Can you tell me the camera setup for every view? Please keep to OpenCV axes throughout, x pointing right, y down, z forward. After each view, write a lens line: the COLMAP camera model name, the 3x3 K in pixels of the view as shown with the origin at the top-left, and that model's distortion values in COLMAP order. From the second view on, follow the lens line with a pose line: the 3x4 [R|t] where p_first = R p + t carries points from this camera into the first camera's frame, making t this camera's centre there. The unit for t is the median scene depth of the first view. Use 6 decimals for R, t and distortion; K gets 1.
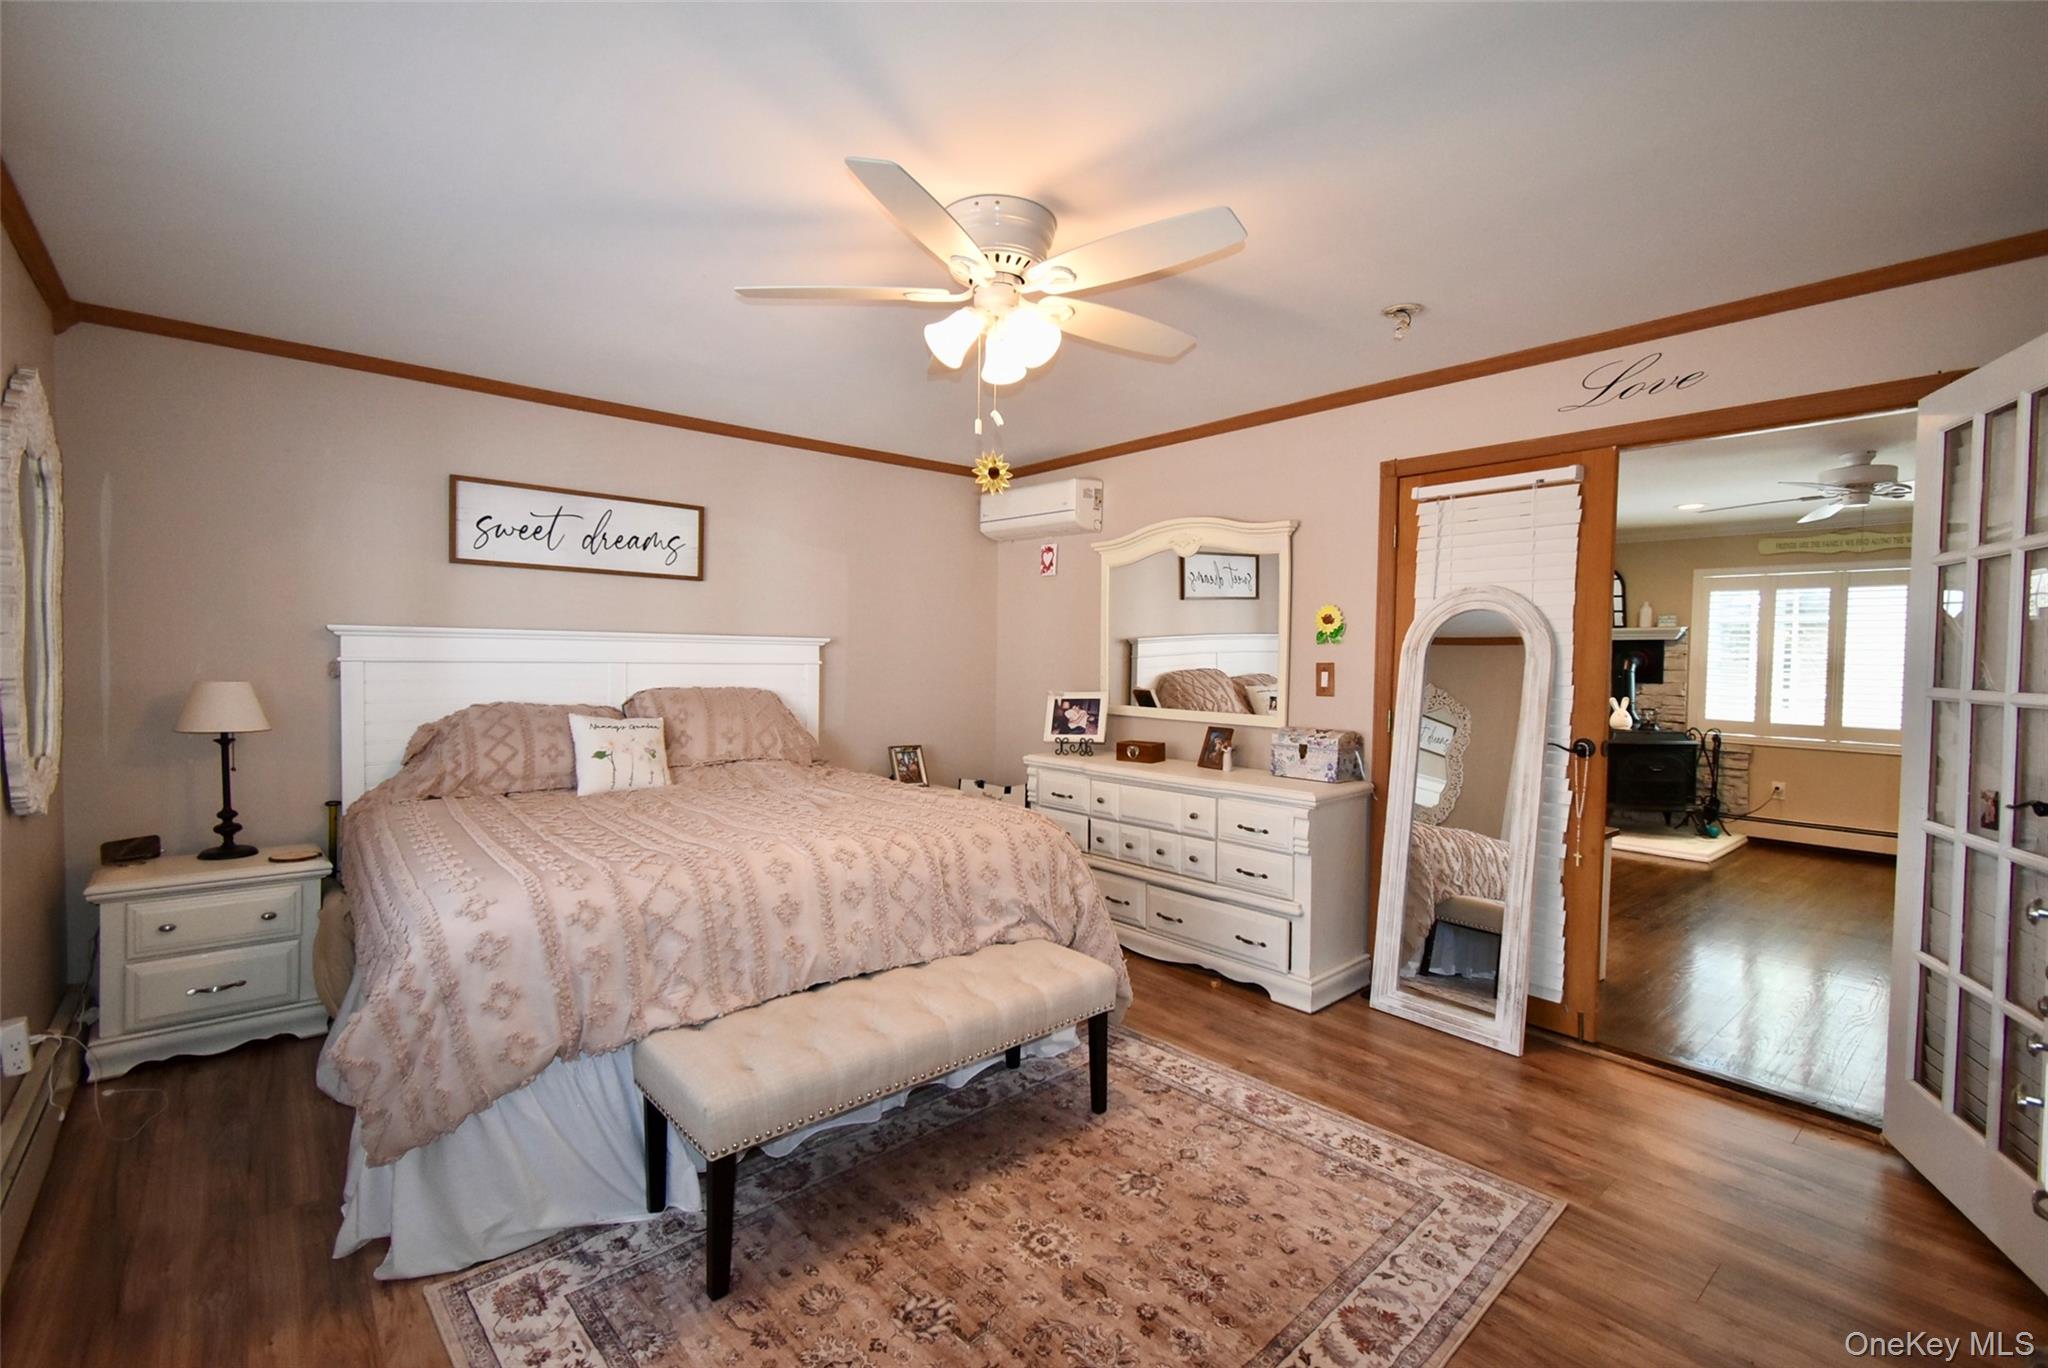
lens RADIAL K [[894.6, 0, 1028.3], [0, 894.6, 681.7], [0, 0, 1]] dist [0.002471, -0.001212]
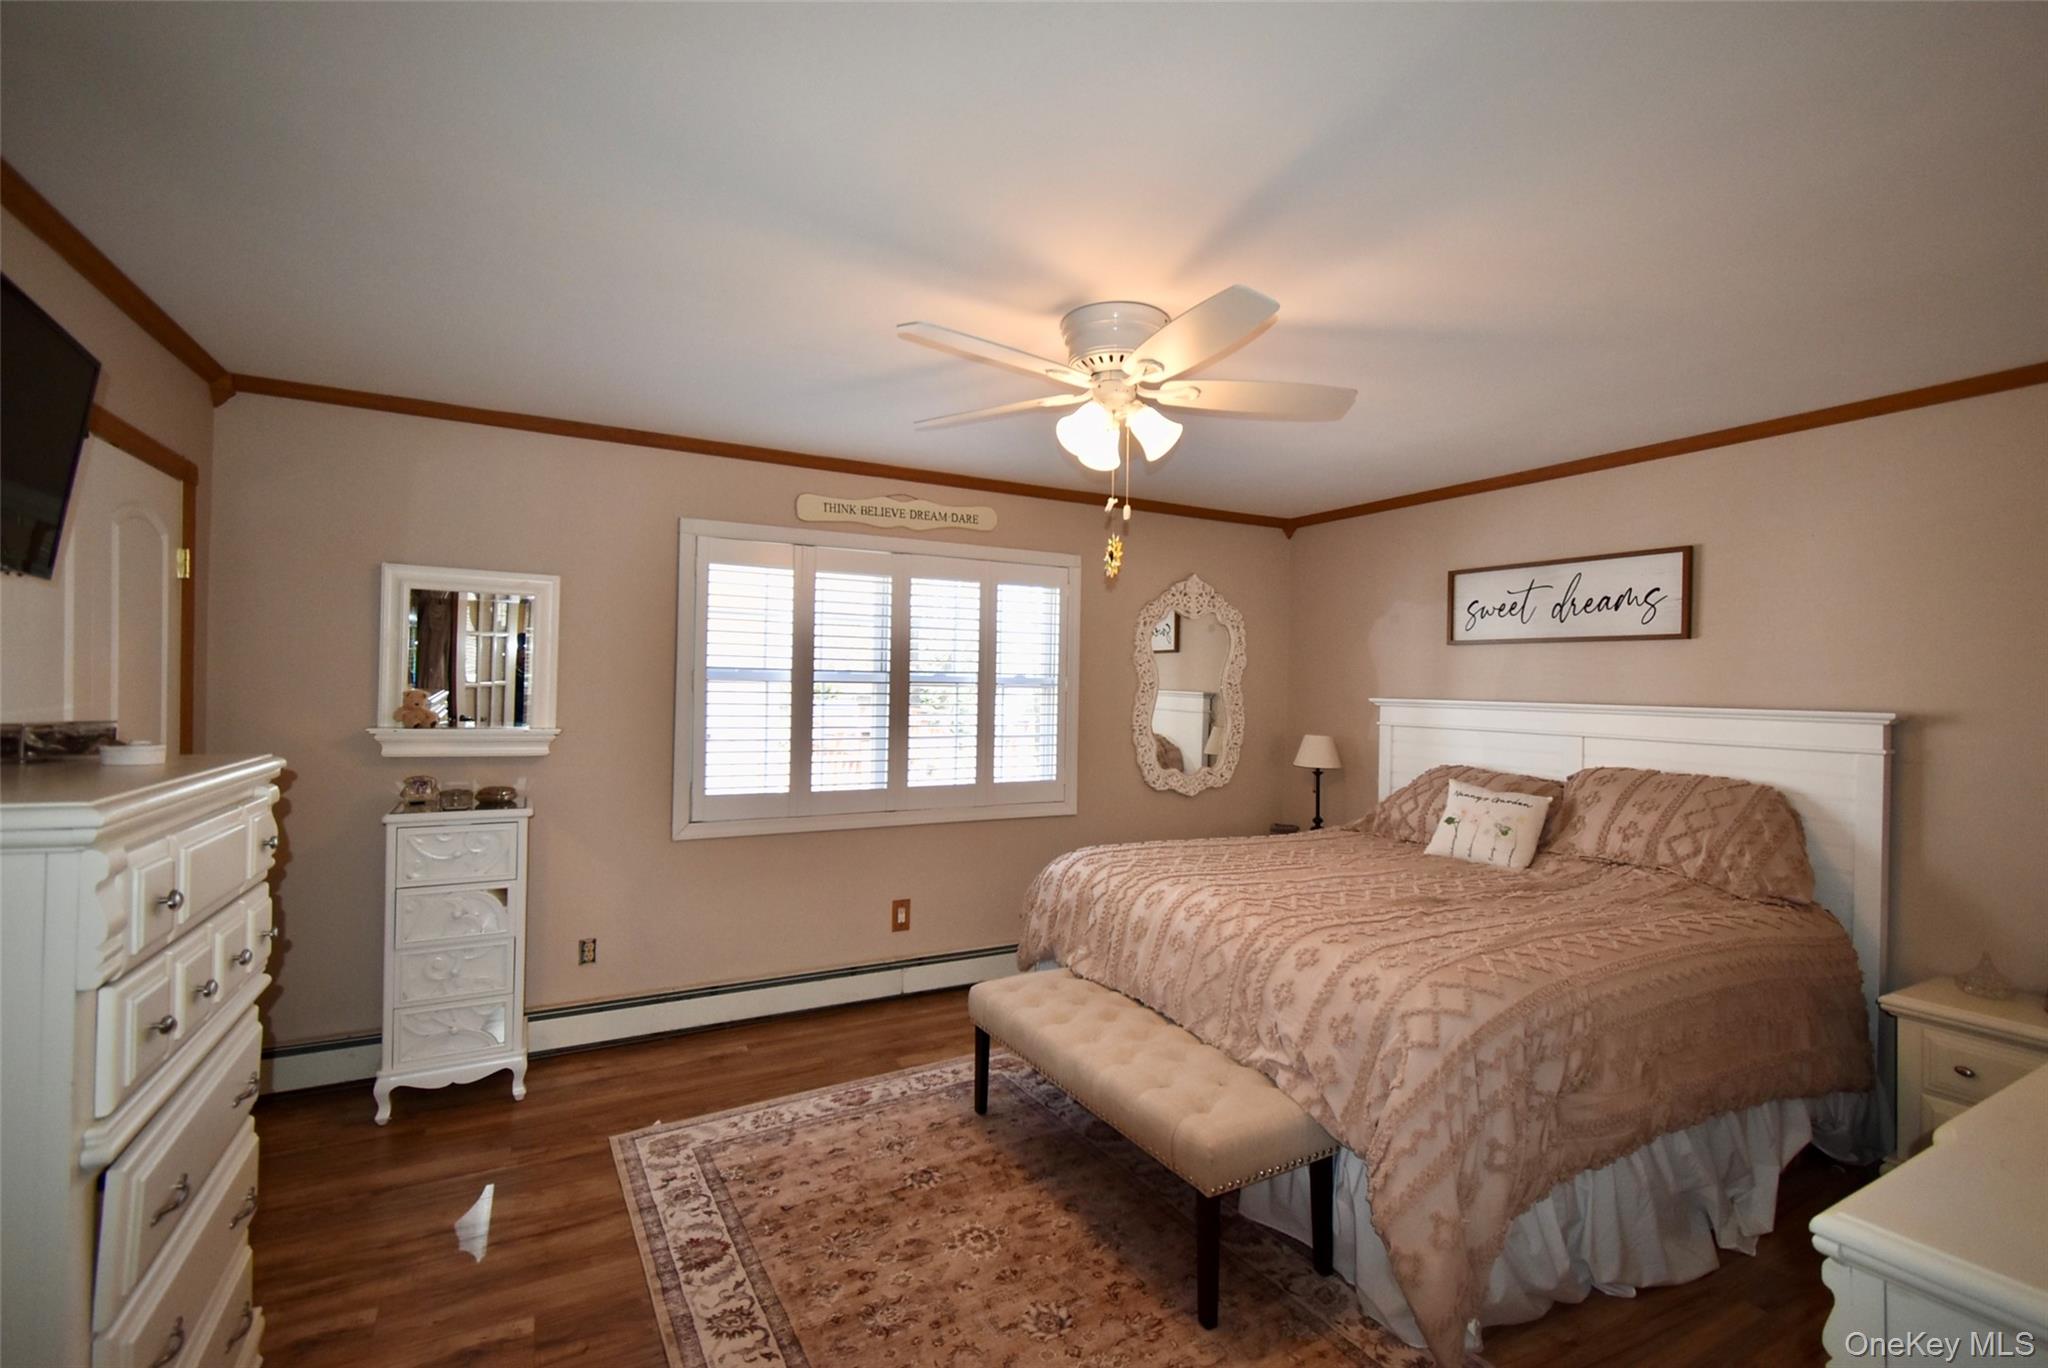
lens RADIAL K [[894.6, 0, 1026.8], [0, 894.6, 677.9], [0, 0, 1]] dist [0.002471, -0.001212]
pose [[-0.212885, -0.027538, -0.976689, 0.929557], [-0.049479, 0.998624, -0.017372, -0.060026], [0.975824, 0.044628, -0.213955, 1.038414]]
